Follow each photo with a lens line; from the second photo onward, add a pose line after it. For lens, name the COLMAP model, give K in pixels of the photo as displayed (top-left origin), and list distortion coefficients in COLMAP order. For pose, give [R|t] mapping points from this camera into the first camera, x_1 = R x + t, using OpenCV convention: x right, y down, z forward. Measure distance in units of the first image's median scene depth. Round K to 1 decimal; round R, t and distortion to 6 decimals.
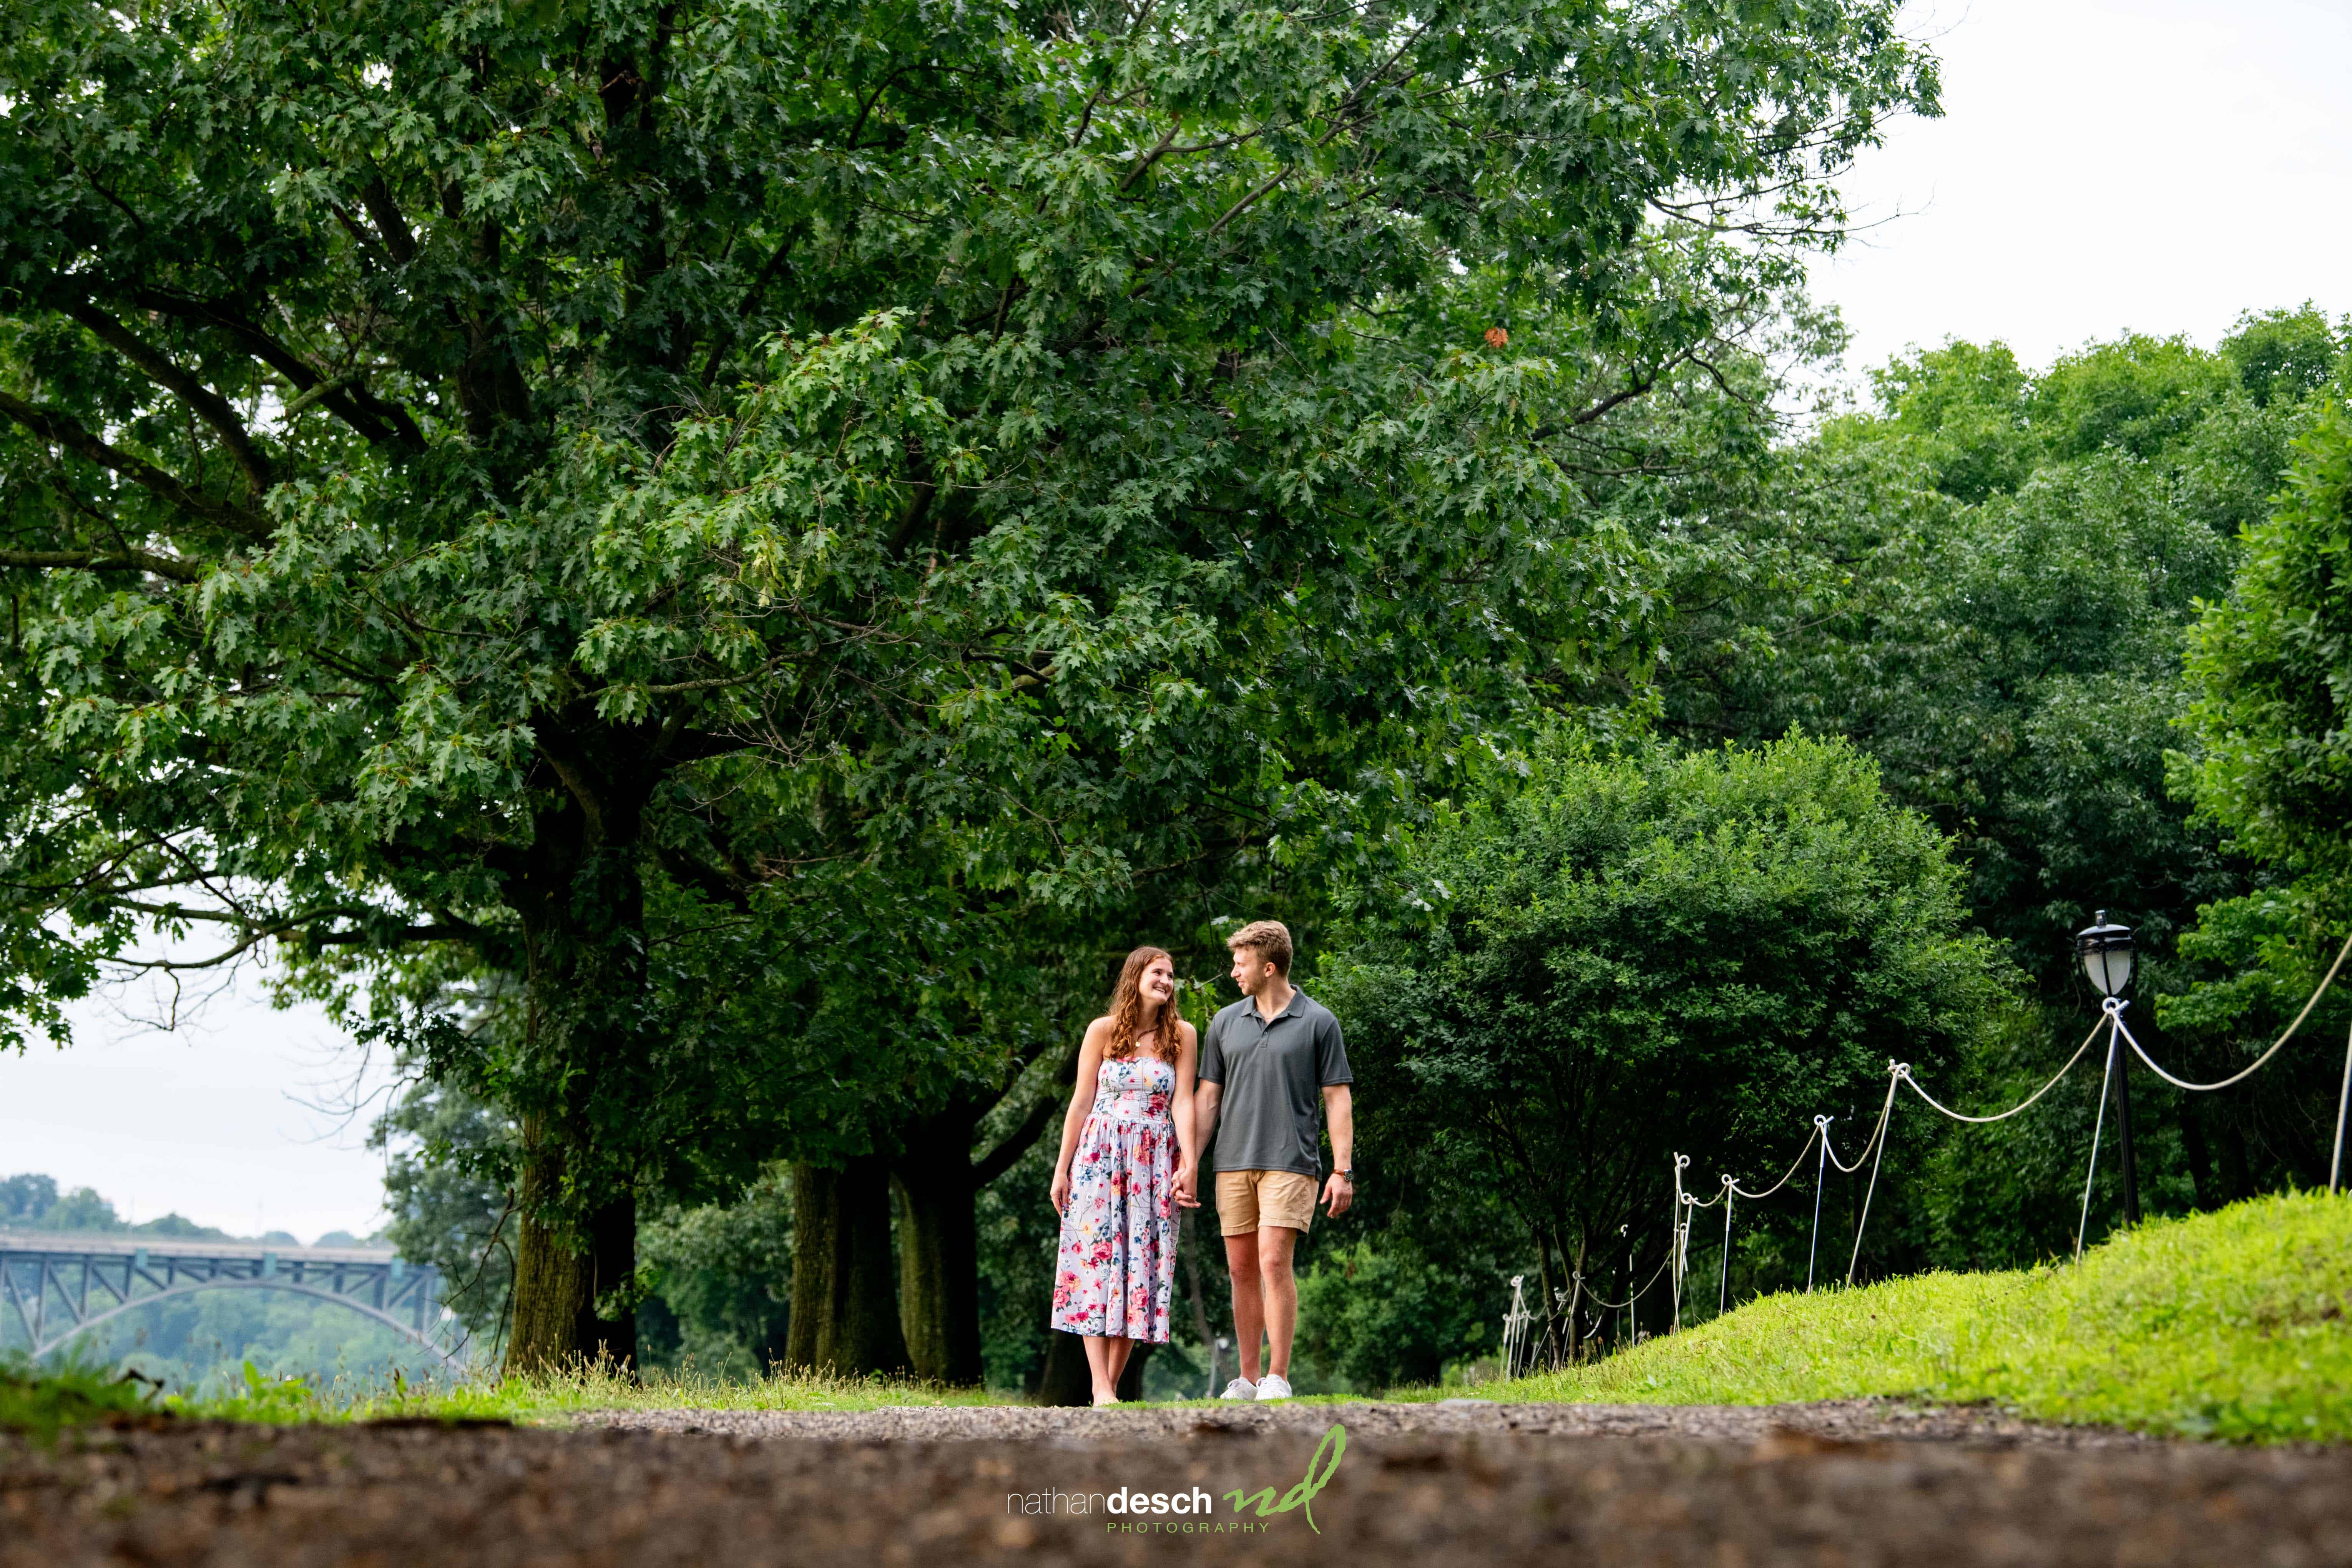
lens RADIAL K [[7403.9, 0, 1176.0], [0, 7403.9, 784.0], [0, 0, 1]] dist [0.537392, -1.359827]
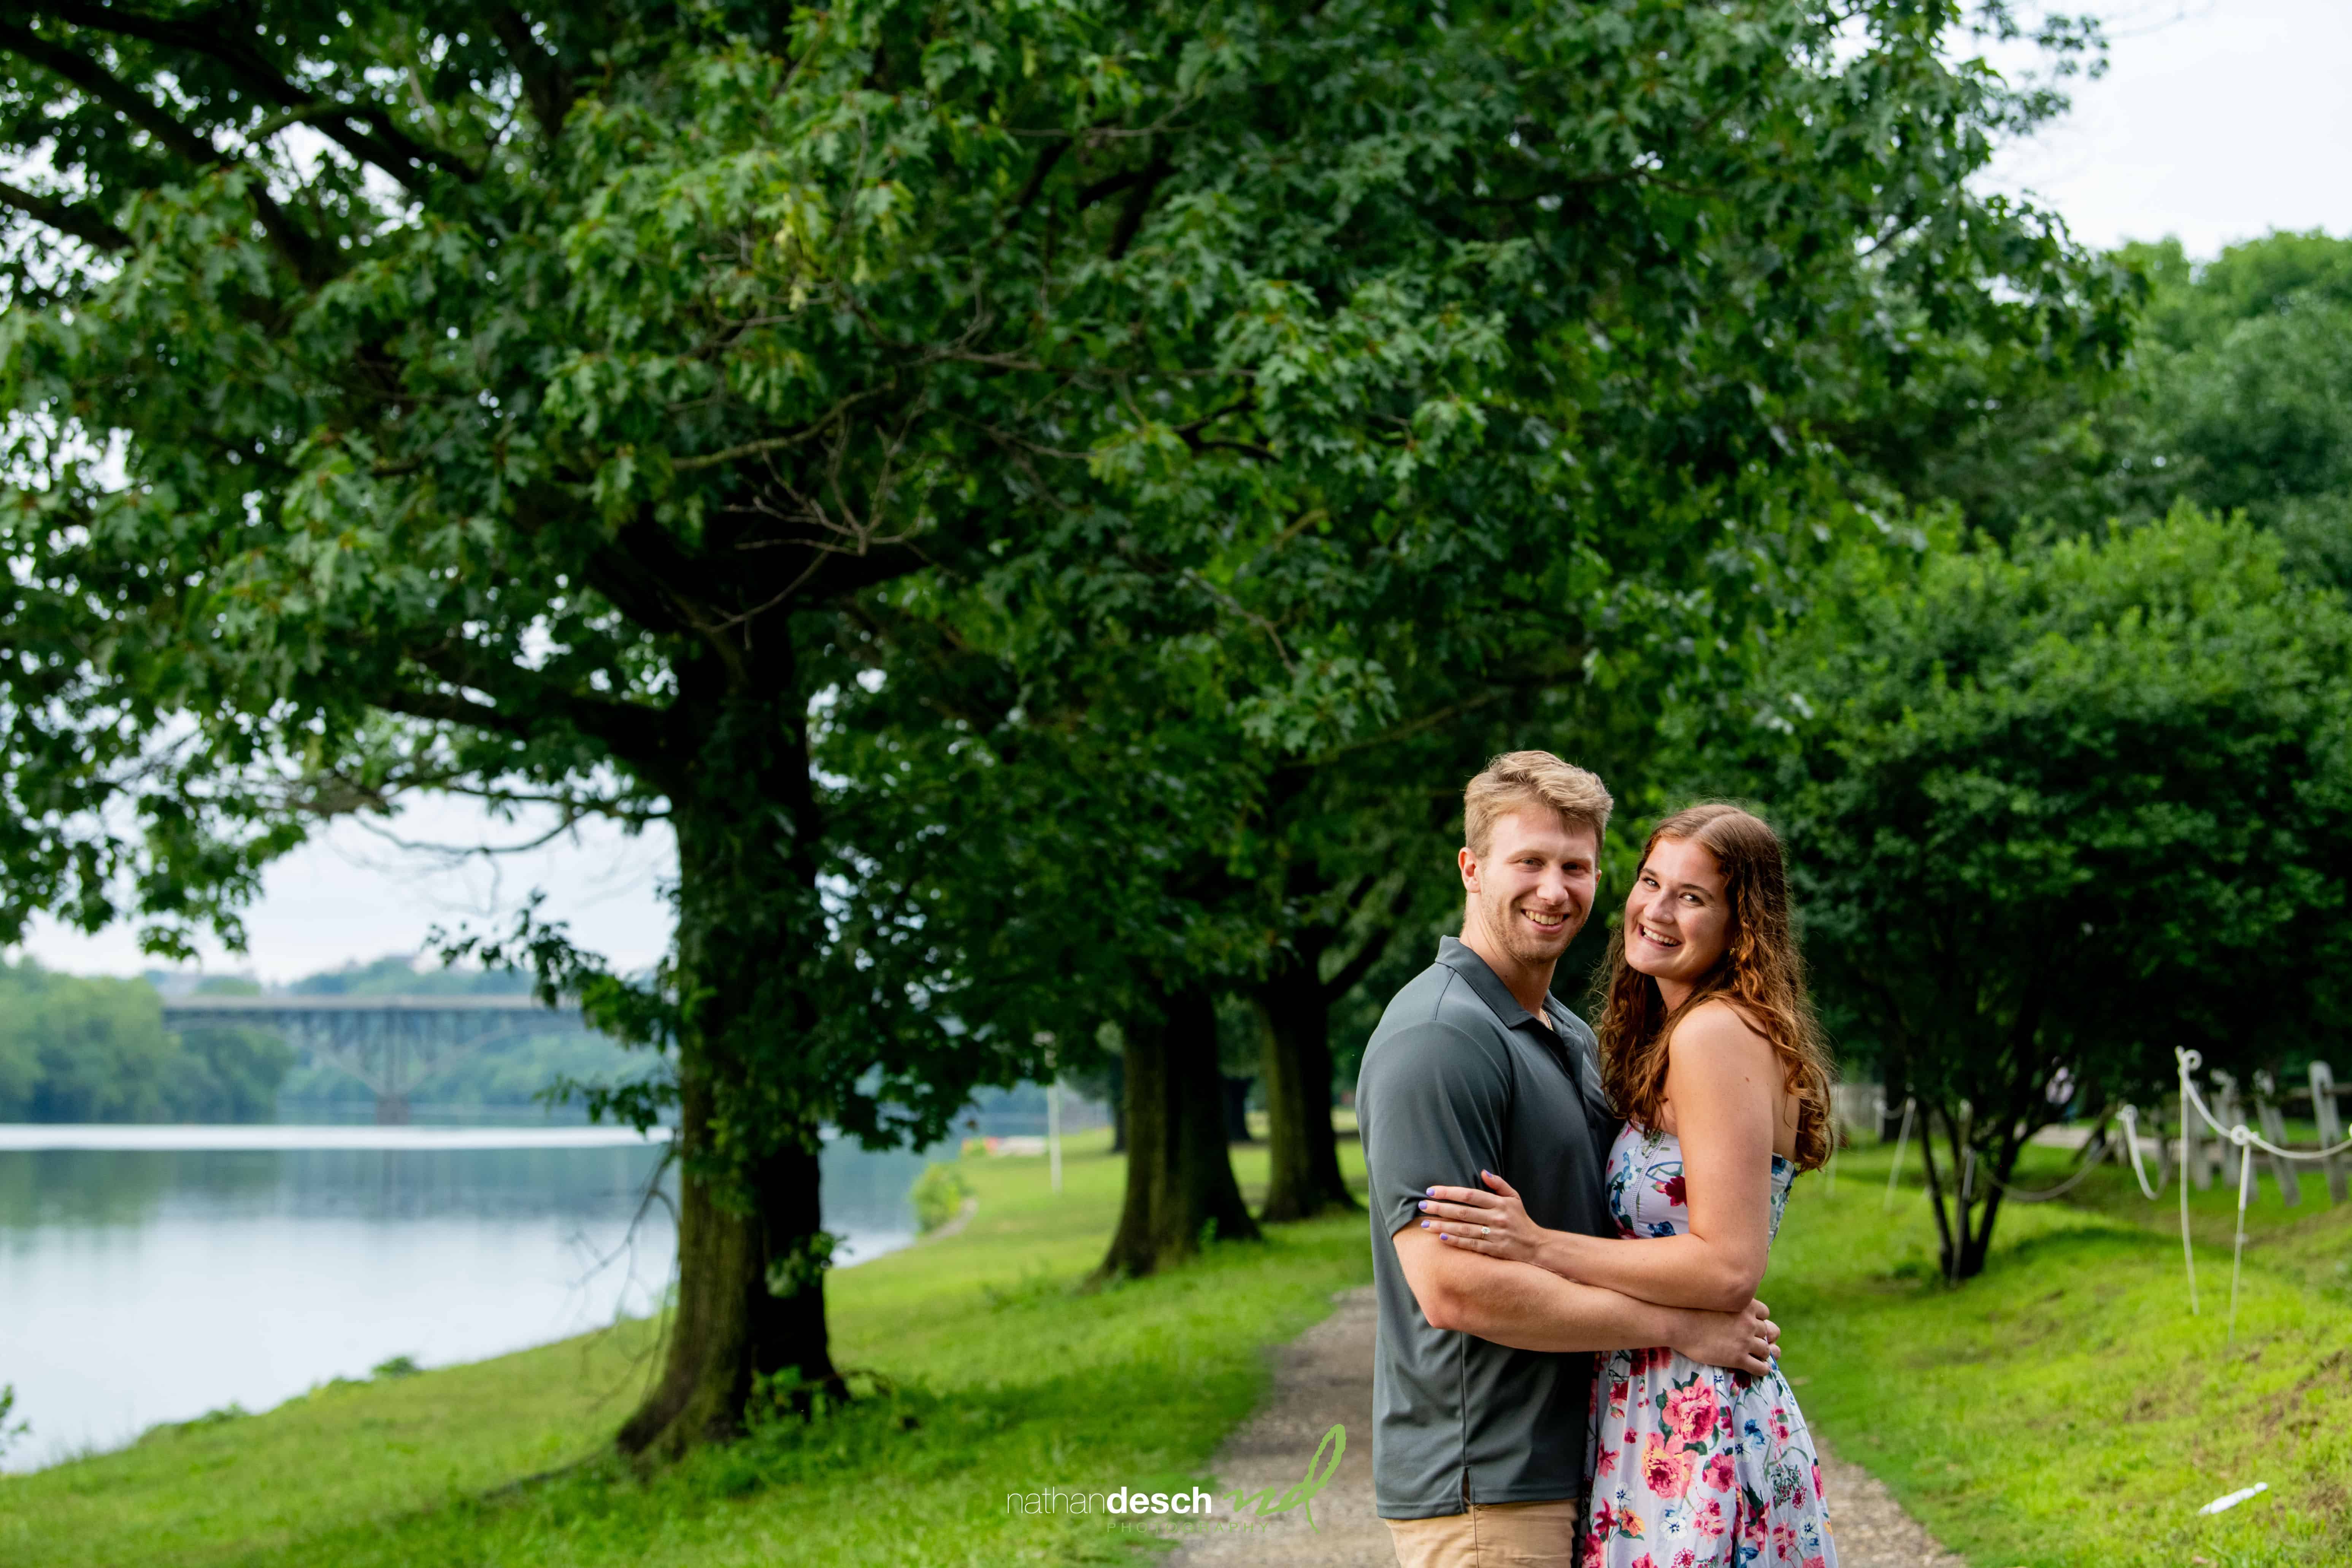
lens RADIAL K [[4694.0, 0, 1176.0], [0, 4694.0, 784.0], [0, 0, 1]] dist [0.062203, 0.305543]
pose [[0.996416, -0.047662, -0.069881, 0.003534], [0.049221, 0.998572, 0.020762, 0.009989], [0.068791, -0.024127, 0.997339, 0.556617]]
